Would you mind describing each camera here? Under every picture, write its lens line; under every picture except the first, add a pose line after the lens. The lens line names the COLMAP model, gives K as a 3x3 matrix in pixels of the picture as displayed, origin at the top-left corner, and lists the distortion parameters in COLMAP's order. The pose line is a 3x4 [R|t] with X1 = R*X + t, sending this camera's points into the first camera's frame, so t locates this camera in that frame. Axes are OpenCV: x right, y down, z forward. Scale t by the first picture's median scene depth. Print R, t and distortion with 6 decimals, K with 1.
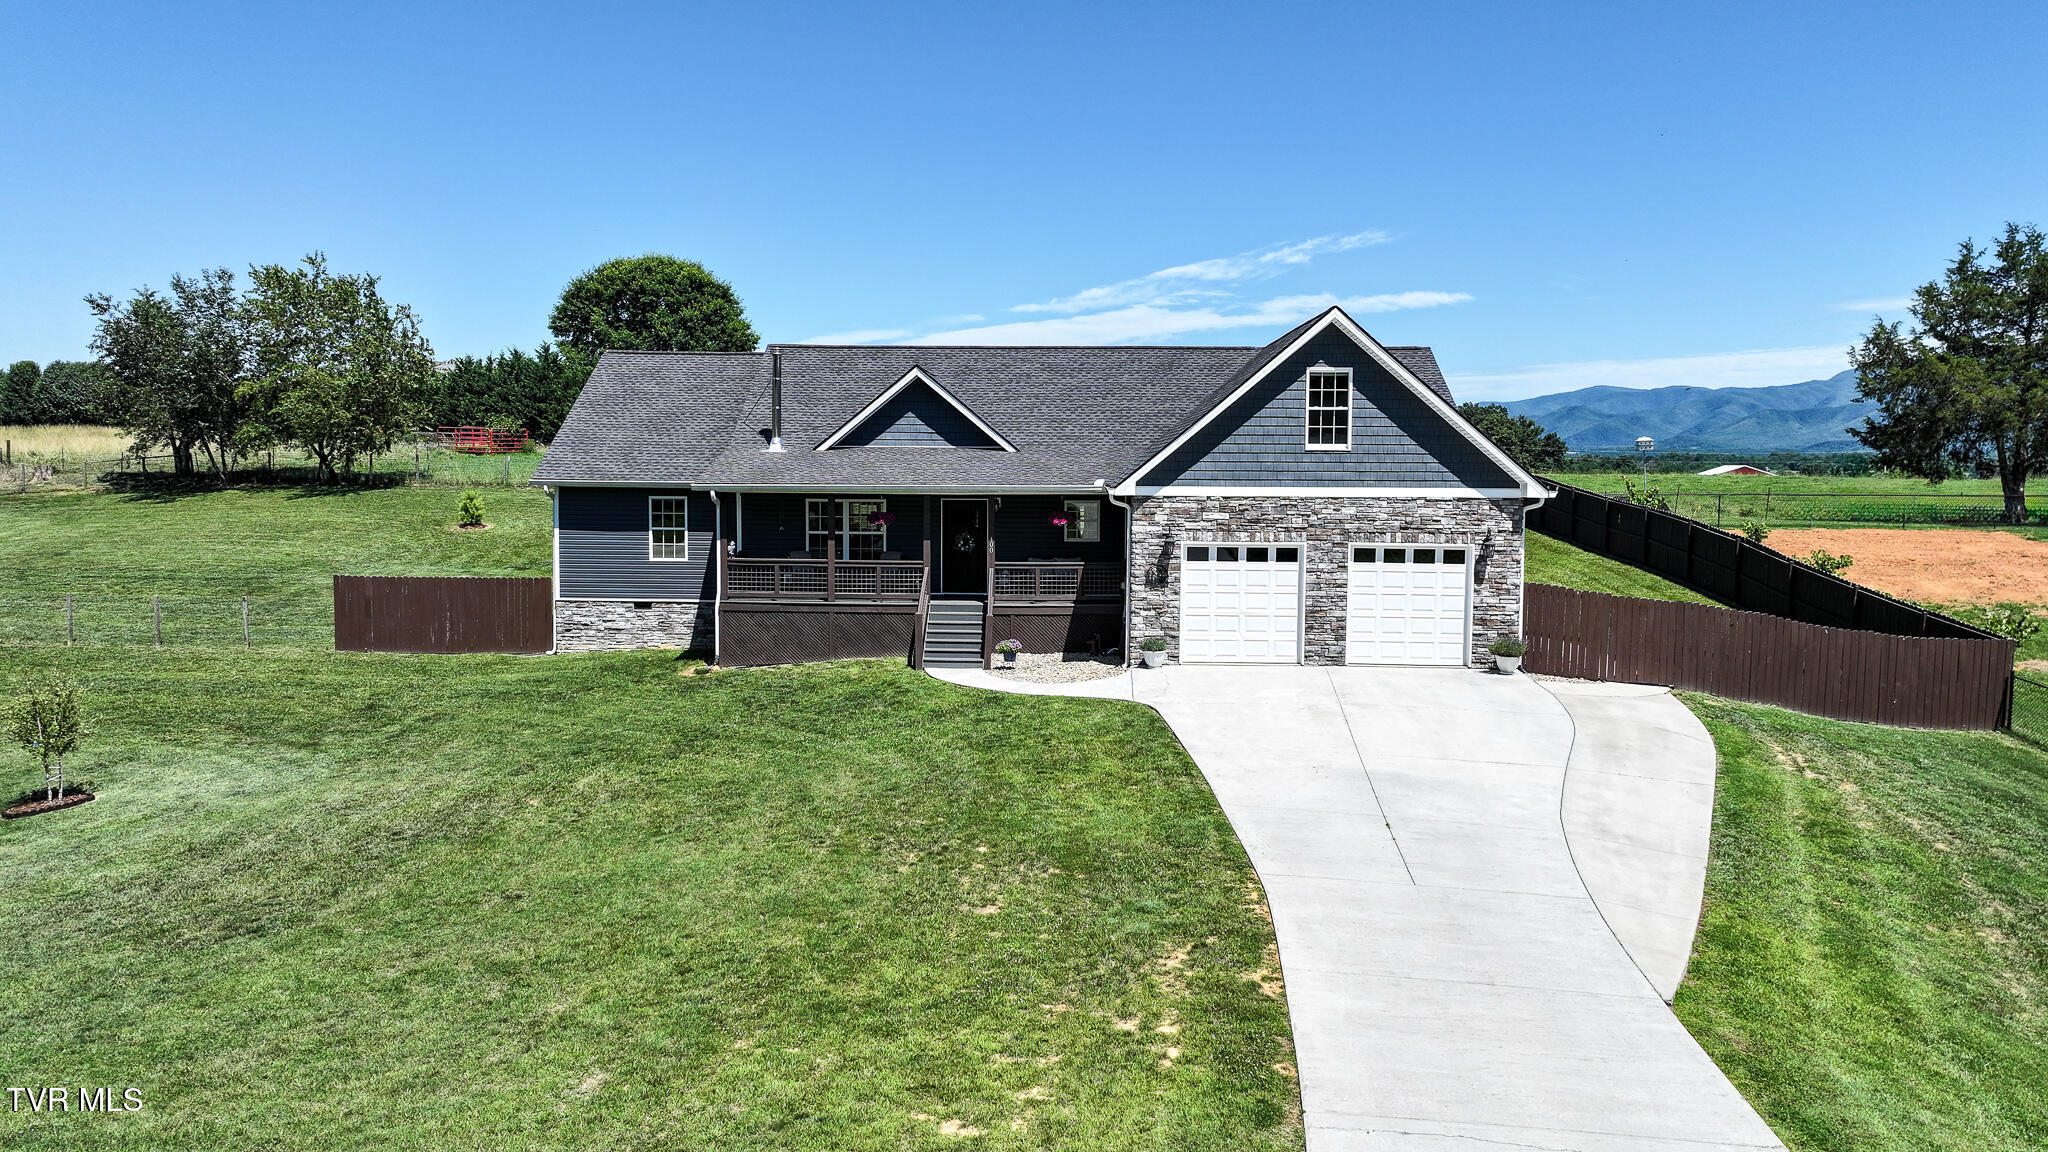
lens RADIAL K [[1448.8, 0, 1024.0], [0, 1448.8, 576.0], [0, 0, 1]] dist [0.001630, 0.003574]
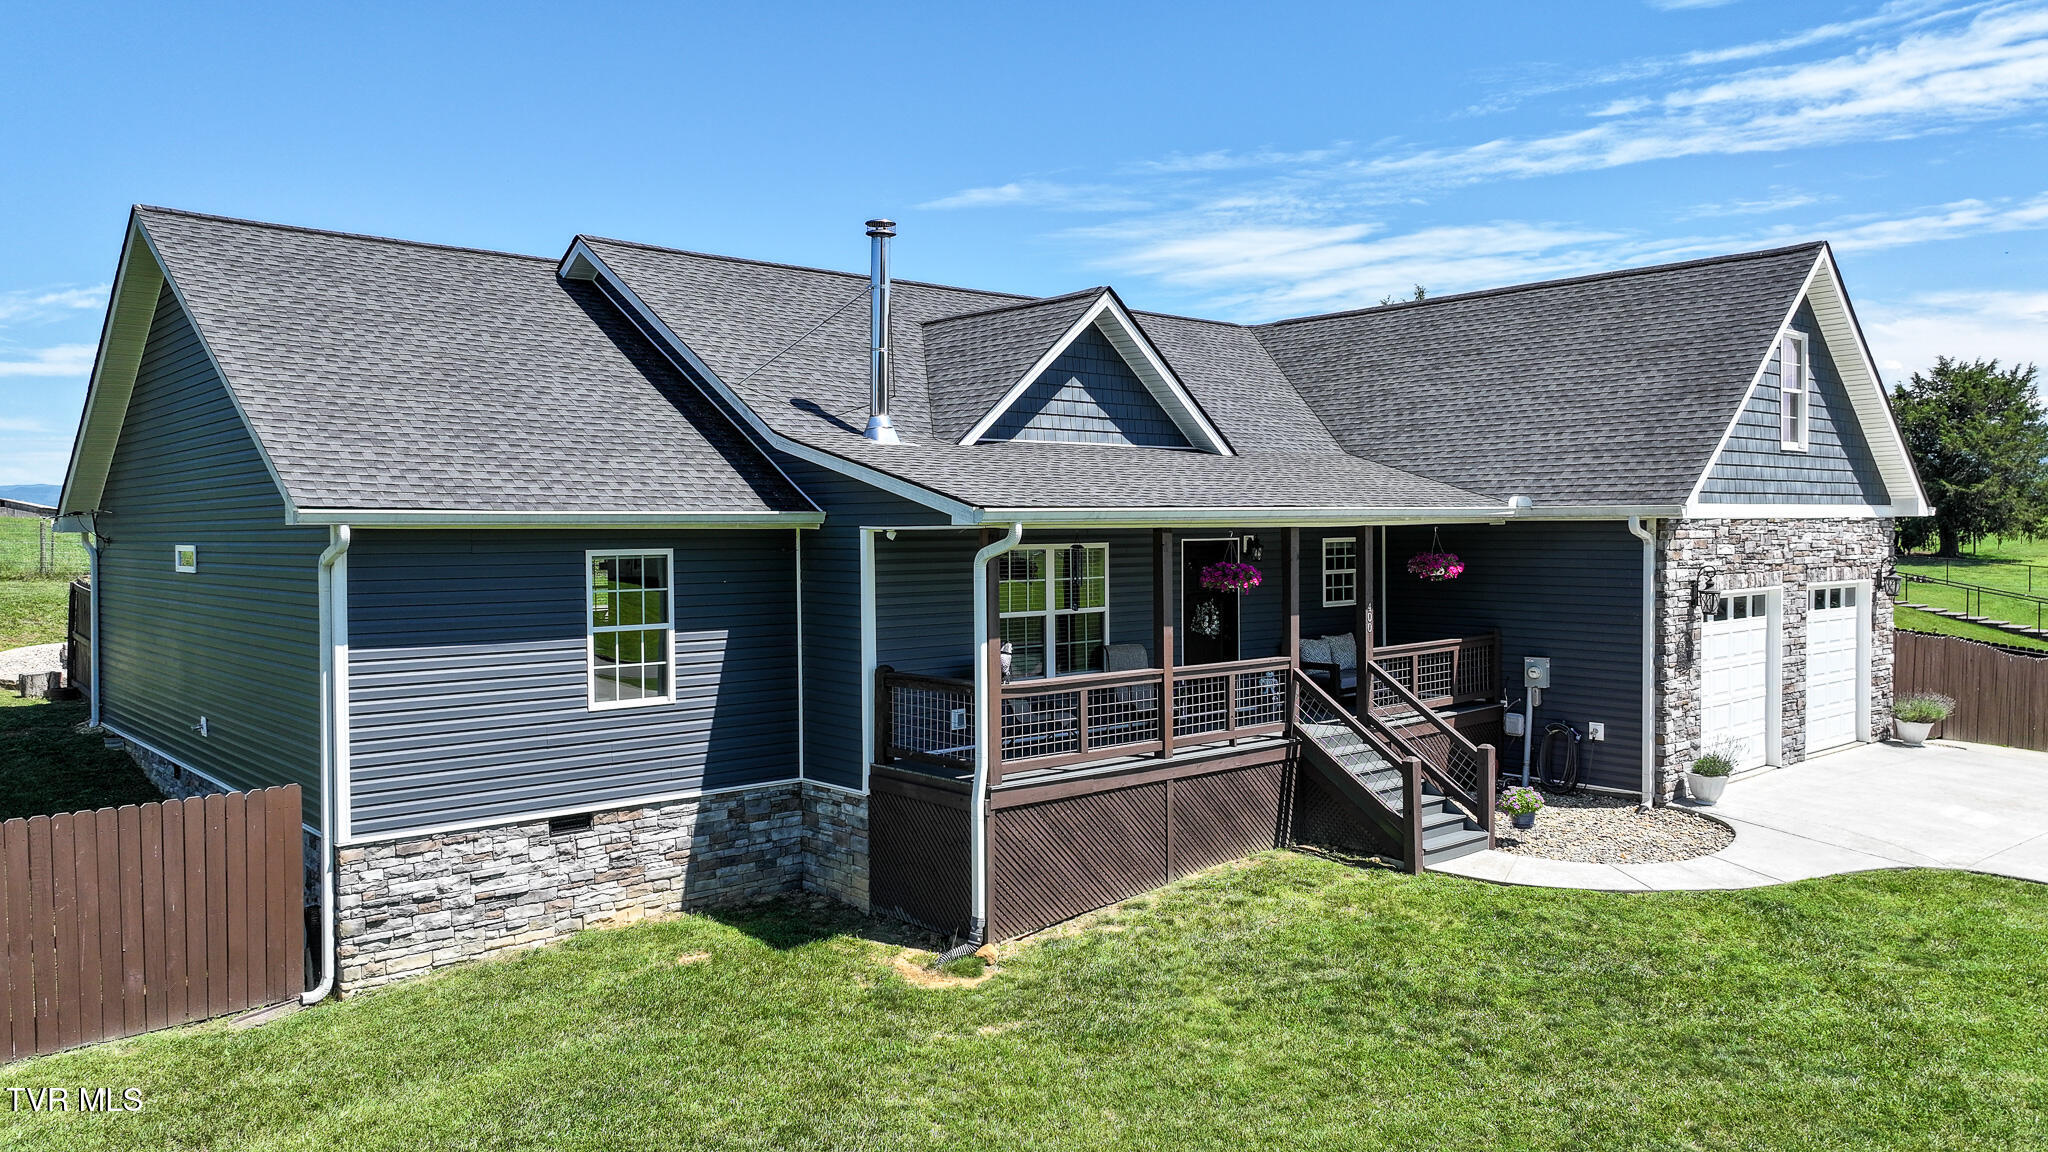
lens RADIAL K [[1448.8, 0, 1024.0], [0, 1448.8, 576.0], [0, 0, 1]] dist [0.001630, 0.003574]
pose [[0.733907, -0.036430, 0.678272, -0.449375], [0.066222, 0.997641, -0.018071, -0.033125], [-0.676014, 0.058179, 0.734589, 0.631718]]
